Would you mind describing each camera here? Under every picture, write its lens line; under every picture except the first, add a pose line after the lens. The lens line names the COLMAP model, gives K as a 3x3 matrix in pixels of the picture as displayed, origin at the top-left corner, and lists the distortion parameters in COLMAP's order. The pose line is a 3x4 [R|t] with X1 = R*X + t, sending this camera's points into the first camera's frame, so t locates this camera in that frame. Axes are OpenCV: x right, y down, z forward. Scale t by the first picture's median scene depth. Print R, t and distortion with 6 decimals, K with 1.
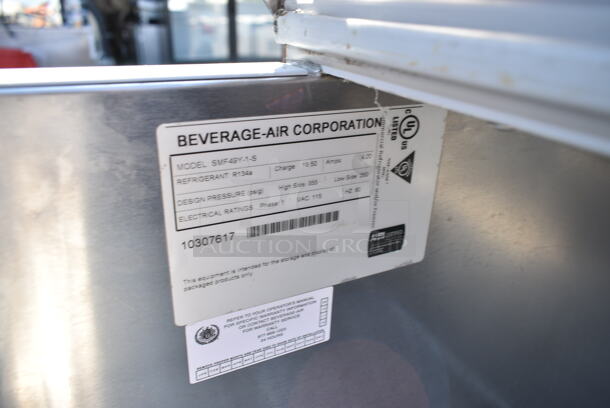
lens RADIAL K [[465.0, 0, 304.8], [0, 465.0, 204.2], [0, 0, 1]] dist [-0.021453, 0.006773]
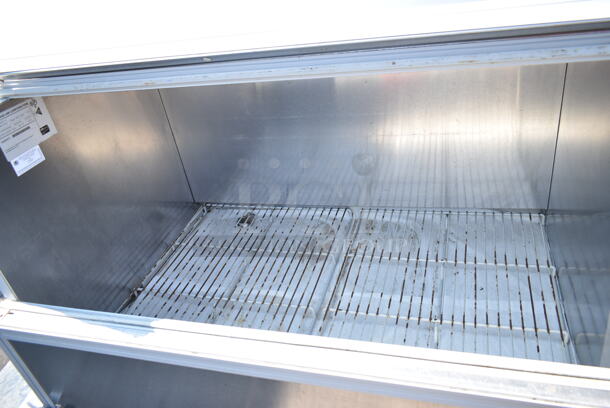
lens RADIAL K [[465.0, 0, 305.9], [0, 465.0, 203.1], [0, 0, 1]] dist [-0.021453, 0.006773]
pose [[0.683704, -0.496891, 0.534460, -0.802523], [0.446145, 0.864178, 0.232705, 0.767846], [-0.577497, 0.079345, 0.812528, -3.851173]]
